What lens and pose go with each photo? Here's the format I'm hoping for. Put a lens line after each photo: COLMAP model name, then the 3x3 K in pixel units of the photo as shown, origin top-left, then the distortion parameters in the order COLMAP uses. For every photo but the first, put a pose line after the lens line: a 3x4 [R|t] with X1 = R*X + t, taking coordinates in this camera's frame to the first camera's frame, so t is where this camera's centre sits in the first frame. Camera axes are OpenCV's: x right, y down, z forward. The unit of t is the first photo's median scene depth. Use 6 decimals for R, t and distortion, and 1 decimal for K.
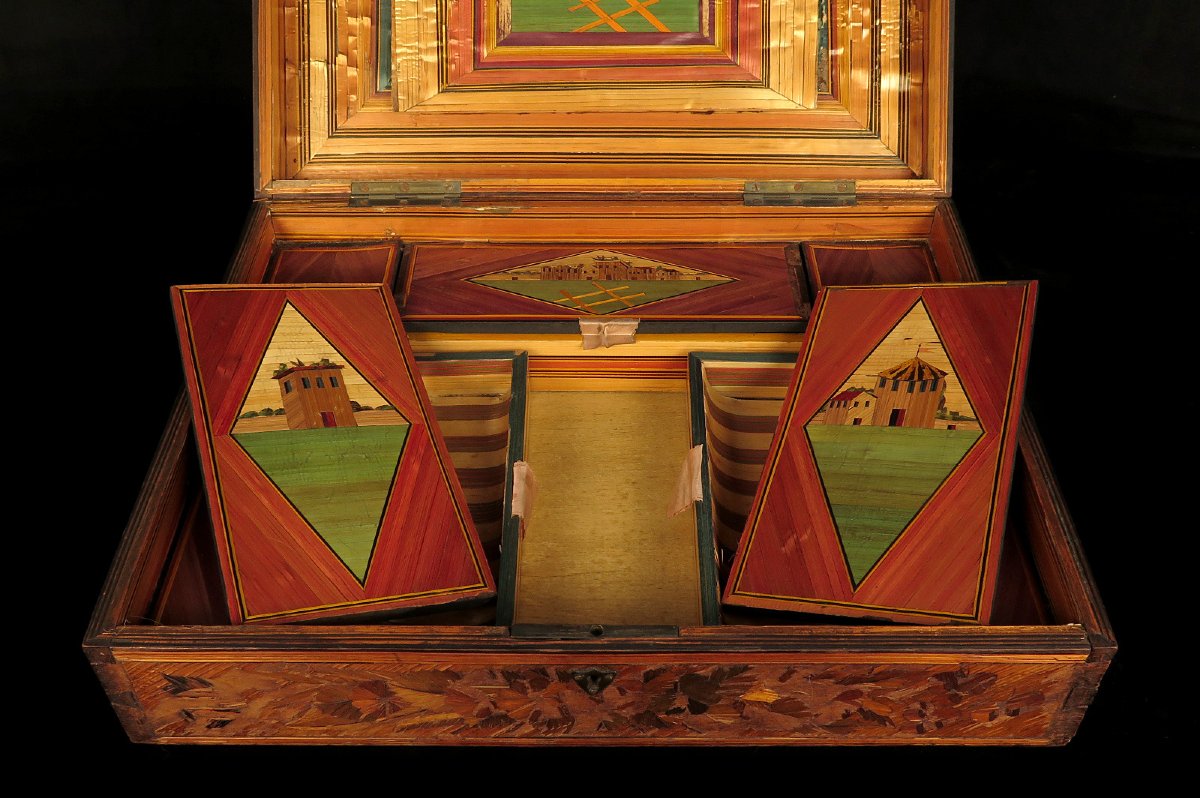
lens RADIAL K [[1190.3, 0, 597.2], [0, 1190.3, 400.5], [0, 0, 1]] dist [-0.018522, -0.012129]
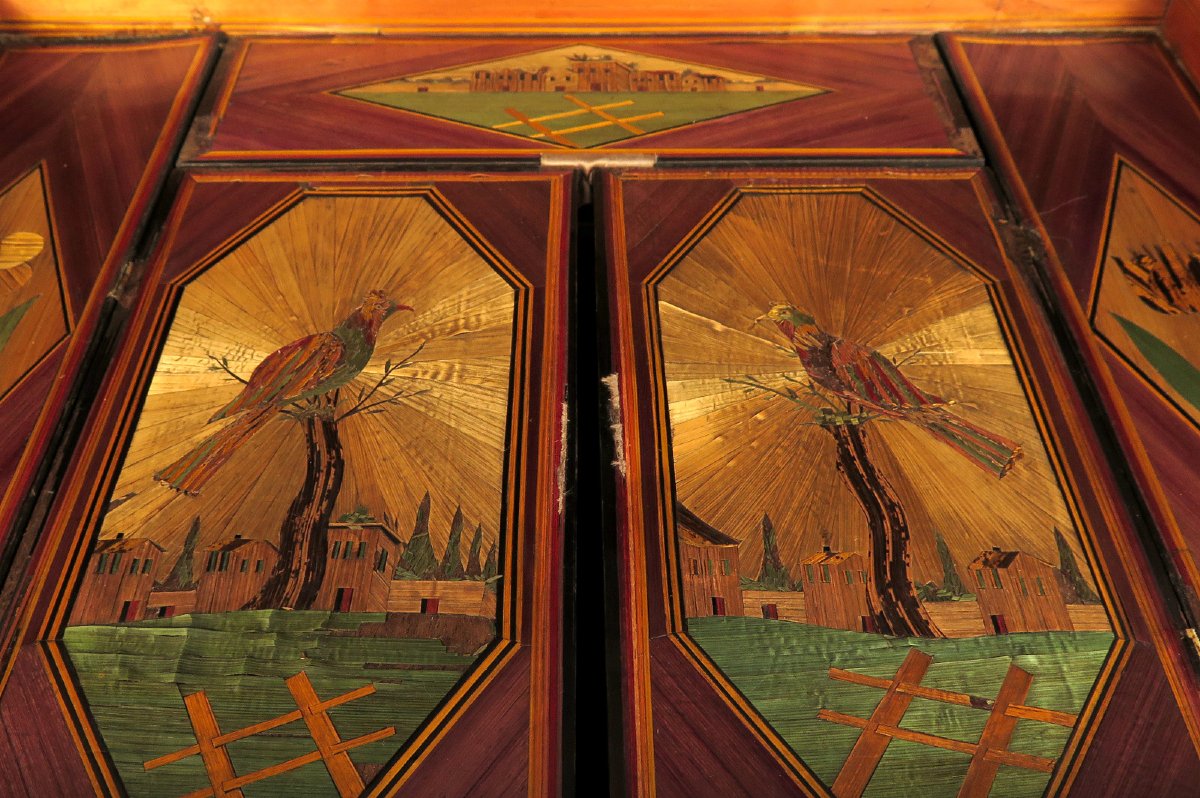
lens RADIAL K [[1190.3, 0, 600.0], [0, 1190.3, 399.0], [0, 0, 1]] dist [-0.020236, -0.011398]
pose [[0.999763, -0.007711, 0.020341, -0.000410], [0.007025, 0.999410, 0.033629, 0.020104], [-0.020589, -0.033478, 0.999227, 0.441600]]
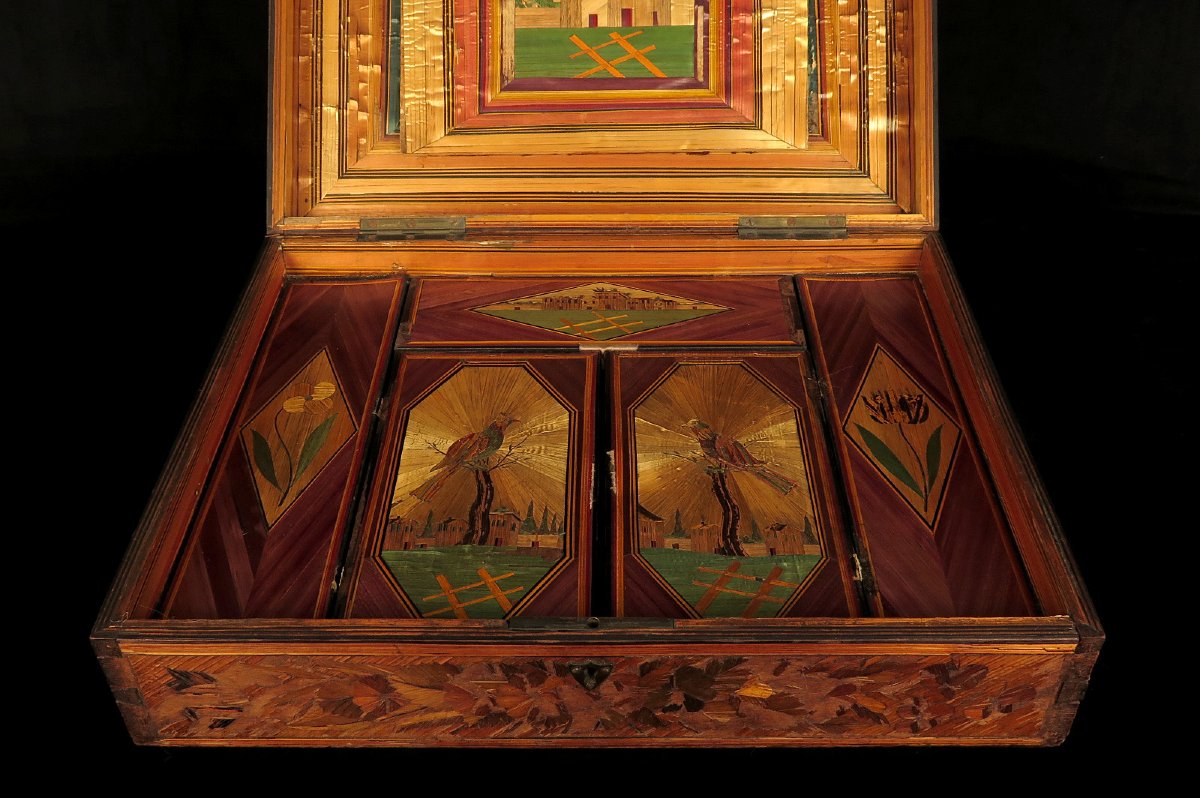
lens RADIAL K [[1190.3, 0, 600.0], [0, 1190.3, 399.0], [0, 0, 1]] dist [-0.020236, -0.011398]
pose [[0.999985, -0.002670, -0.004692, 0.007235], [0.002289, 0.996826, -0.079574, 0.056741], [0.004890, 0.079562, 0.996818, -0.021961]]
